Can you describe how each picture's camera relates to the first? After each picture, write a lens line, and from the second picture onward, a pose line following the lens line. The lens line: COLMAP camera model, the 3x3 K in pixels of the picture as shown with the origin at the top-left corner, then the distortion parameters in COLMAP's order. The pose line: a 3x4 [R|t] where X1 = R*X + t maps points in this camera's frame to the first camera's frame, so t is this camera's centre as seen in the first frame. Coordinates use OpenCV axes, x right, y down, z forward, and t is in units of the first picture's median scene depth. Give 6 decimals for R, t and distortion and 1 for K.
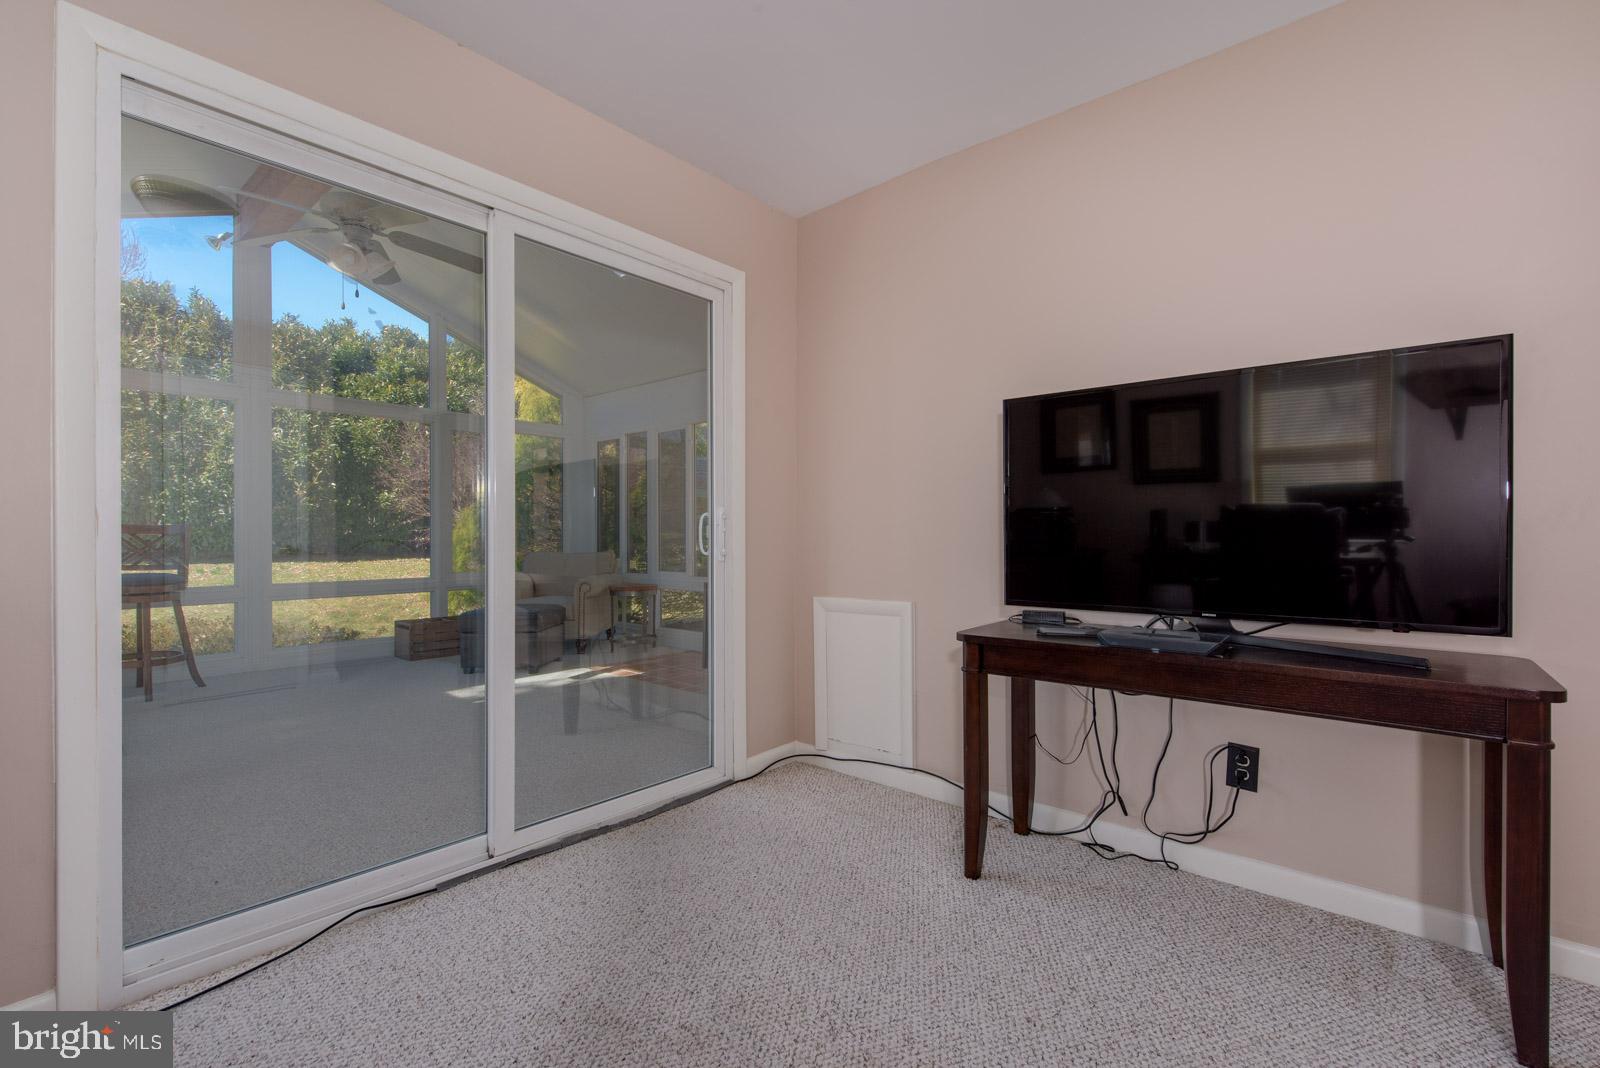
lens RADIAL K [[694.1, 0, 790.8], [0, 694.1, 534.0], [0, 0, 1]] dist [0.004407, 0.000122]
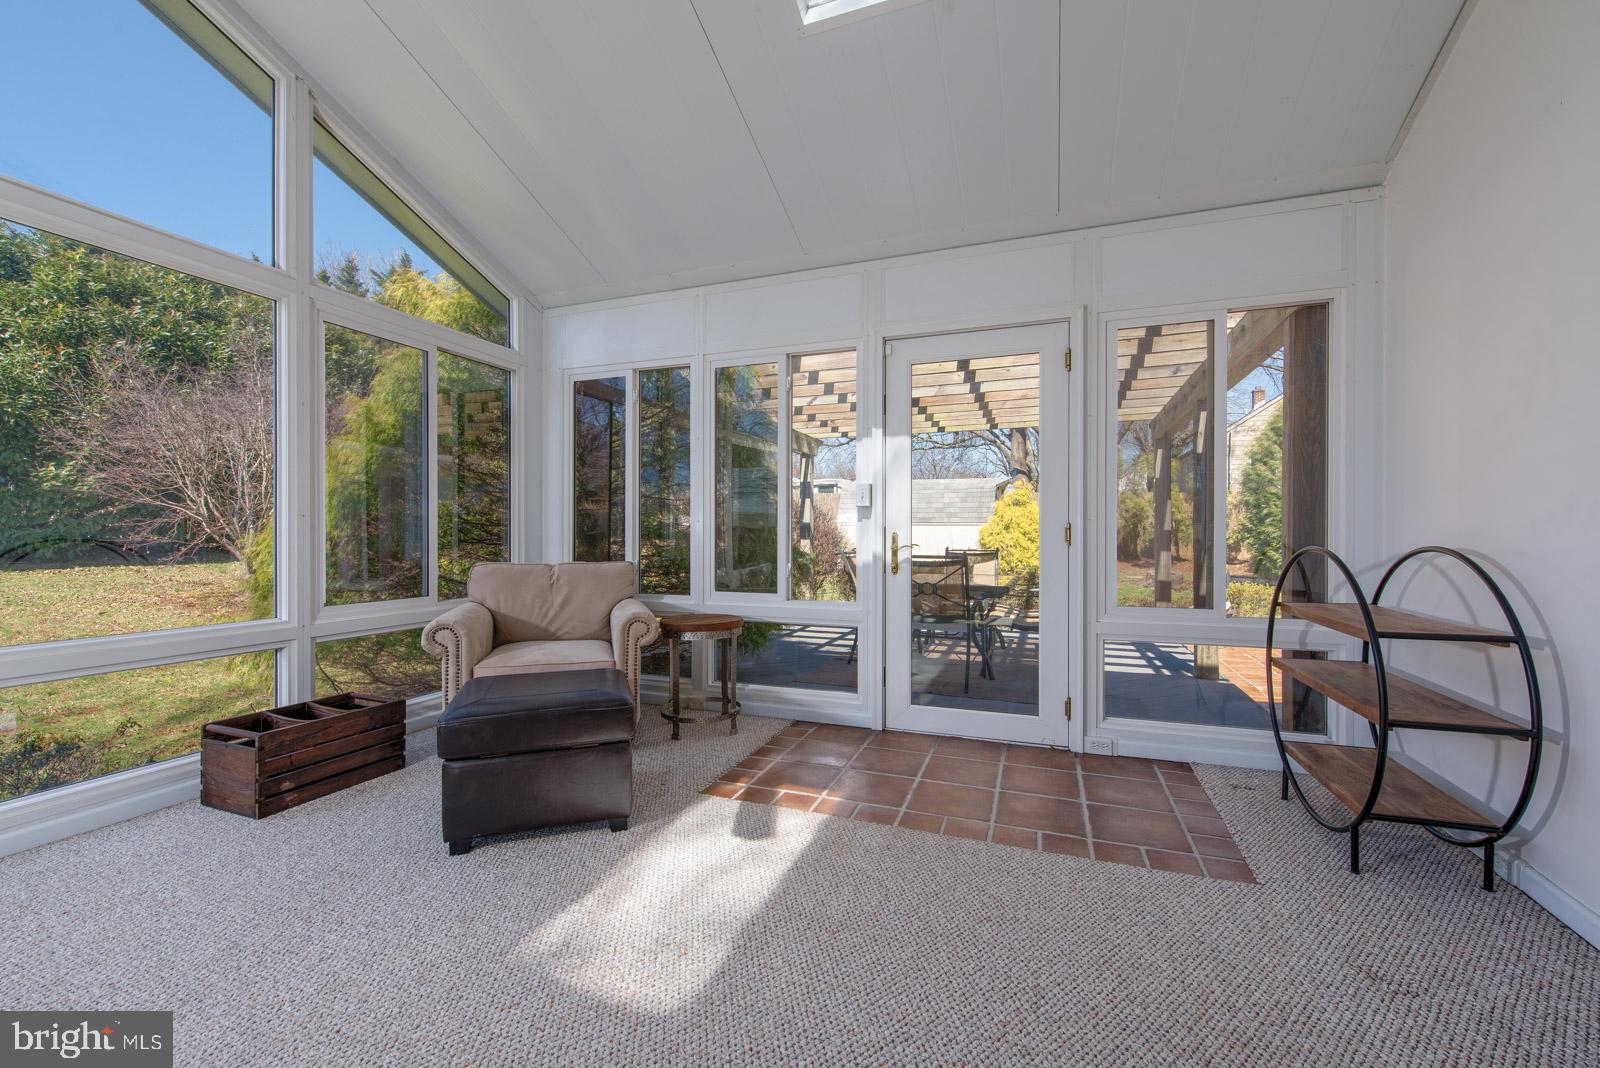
lens RADIAL K [[645.9, 0, 796.9], [0, 645.9, 536.5], [0, 0, 1]] dist [0.000750, 0.000100]
pose [[0.937825, 0.002270, 0.347100, -0.129228], [-0.004991, 0.999963, 0.006946, -0.000540], [-0.347072, -0.008246, 0.937802, 0.173417]]
